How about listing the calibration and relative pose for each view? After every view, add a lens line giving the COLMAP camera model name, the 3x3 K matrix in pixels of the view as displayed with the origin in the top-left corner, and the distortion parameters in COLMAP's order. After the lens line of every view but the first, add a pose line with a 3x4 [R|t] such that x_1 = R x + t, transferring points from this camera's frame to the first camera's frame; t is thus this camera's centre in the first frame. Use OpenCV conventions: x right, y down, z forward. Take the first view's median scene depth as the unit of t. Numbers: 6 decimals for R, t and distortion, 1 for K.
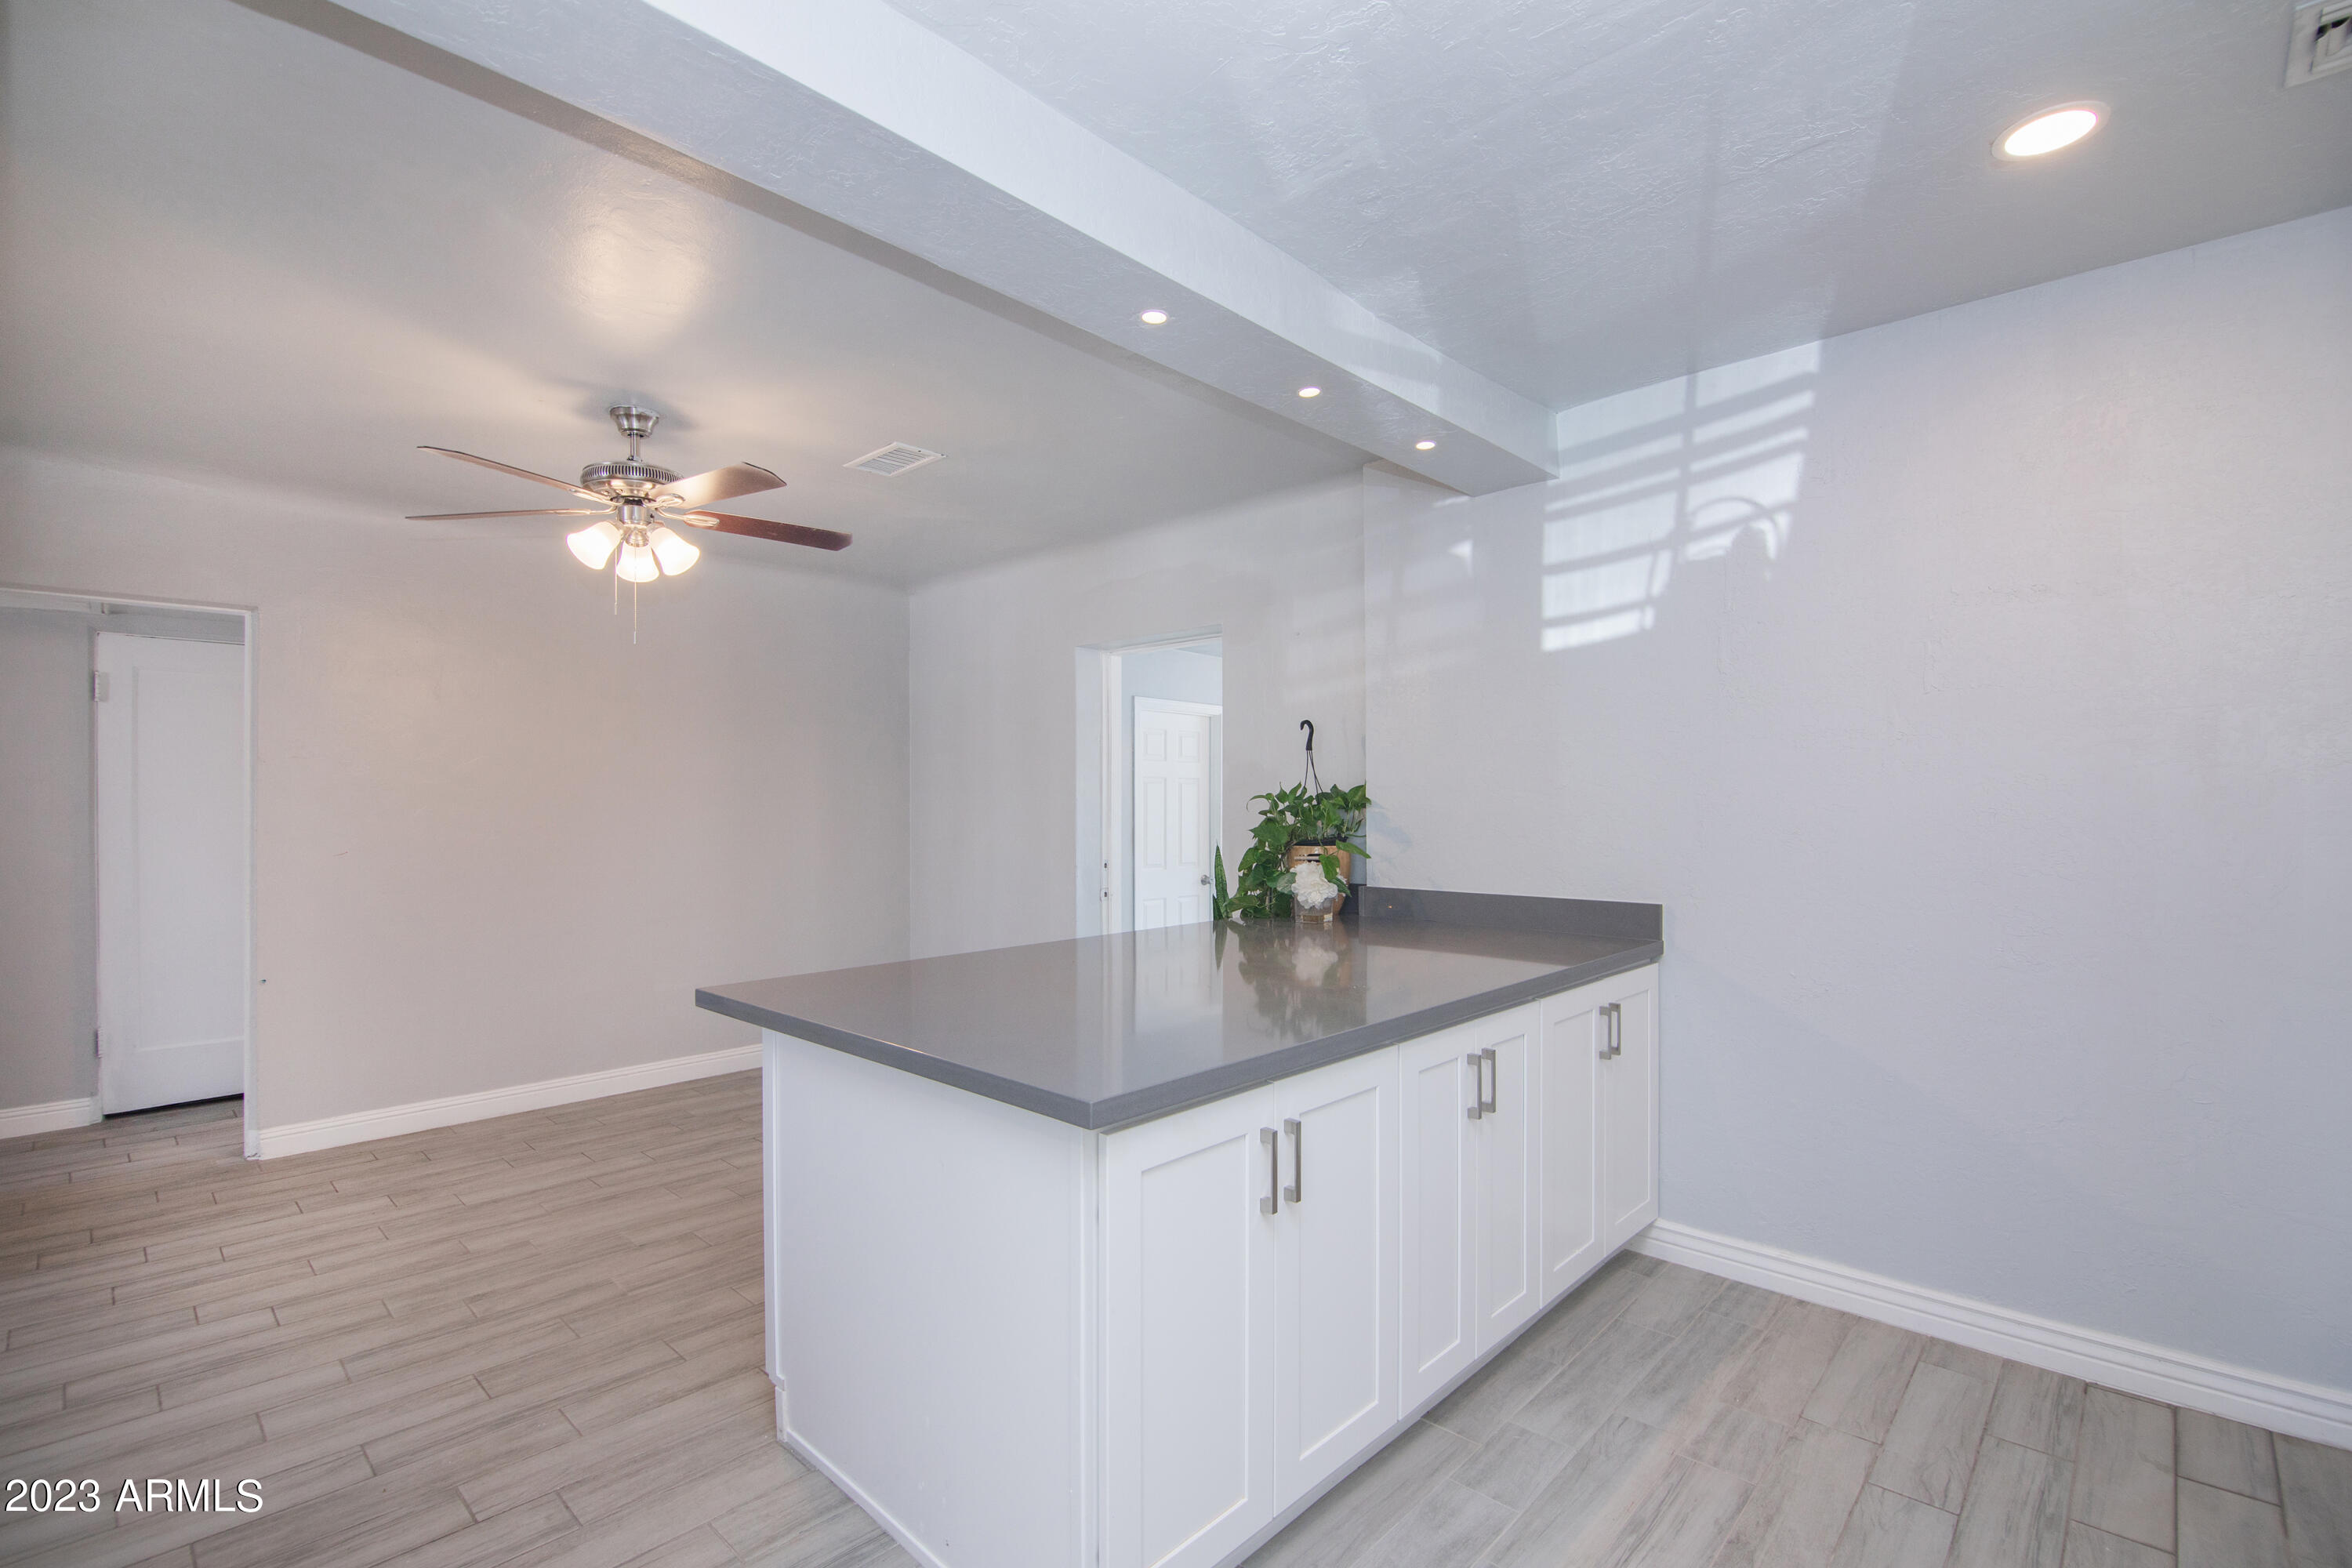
lens RADIAL K [[1063.0, 0, 1181.7], [0, 1063.0, 807.2], [0, 0, 1]] dist [-0.008369, -0.007937]
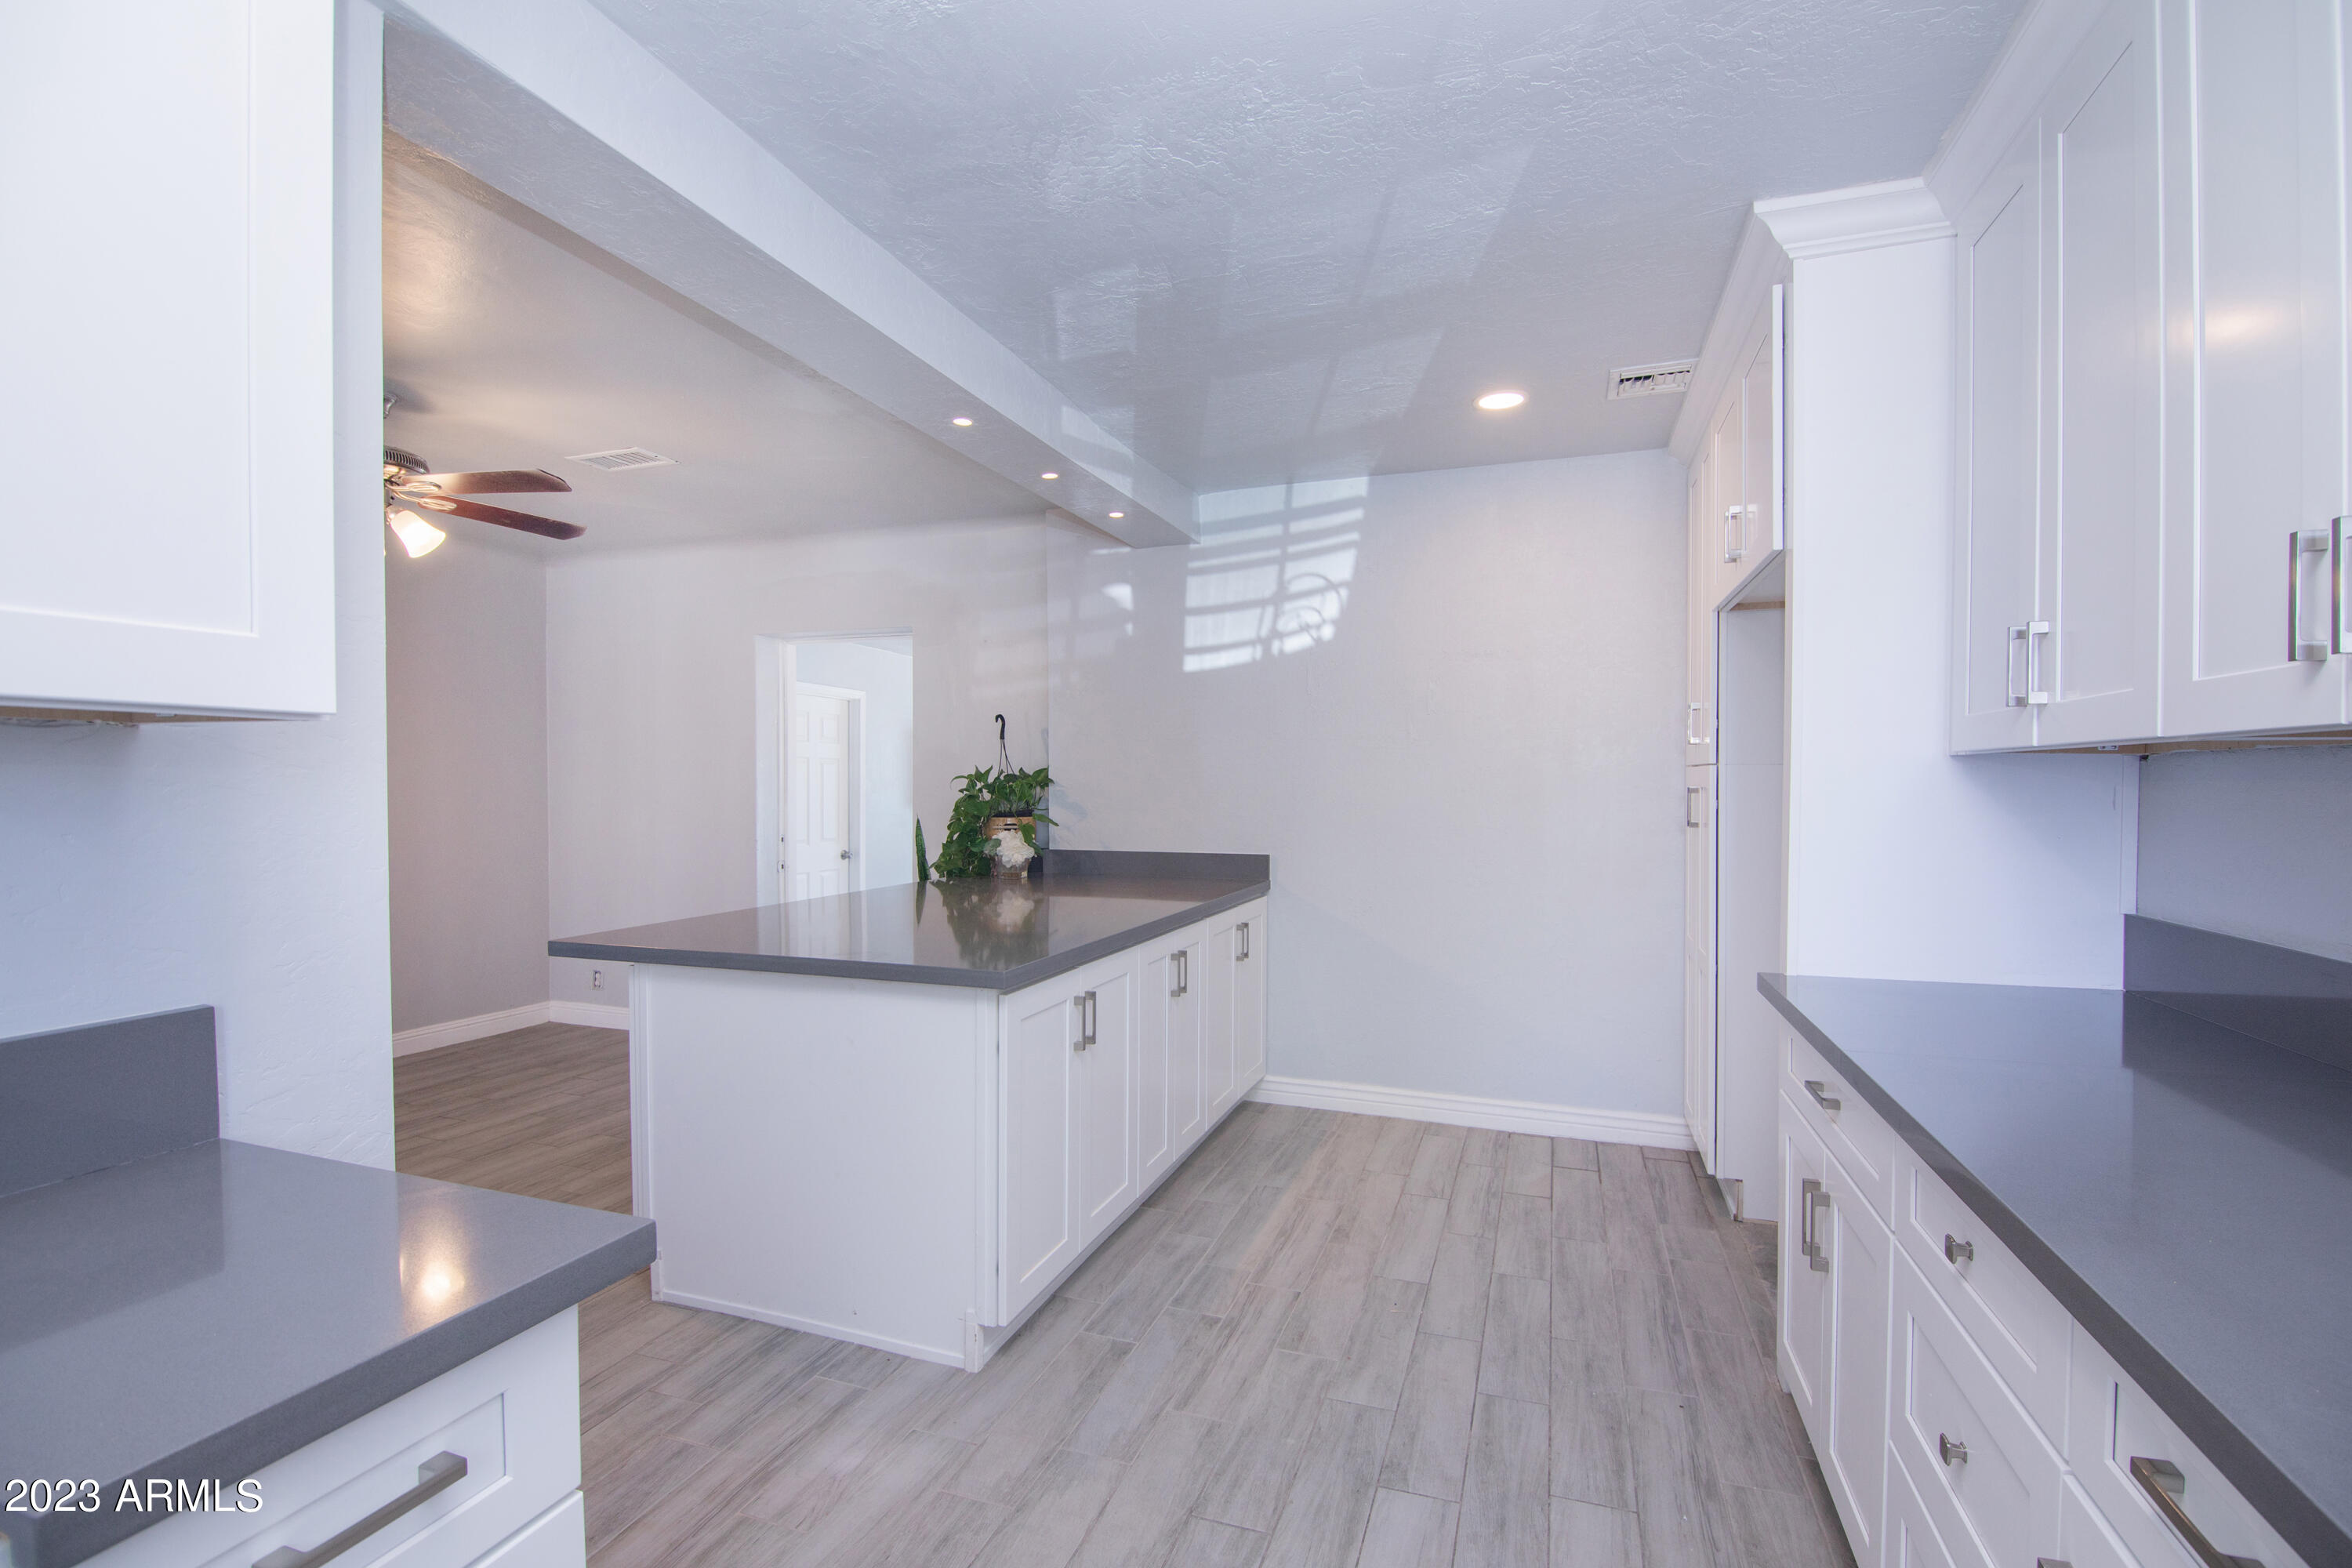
lens RADIAL K [[1061.3, 0, 1184.5], [0, 1061.3, 796.4], [0, 0, 1]] dist [0.004019, -0.008609]
pose [[0.915558, 0.001263, 0.402184, -0.217630], [-0.004974, 0.999954, 0.008182, 0.001169], [-0.402155, -0.009492, 0.915522, -0.252802]]
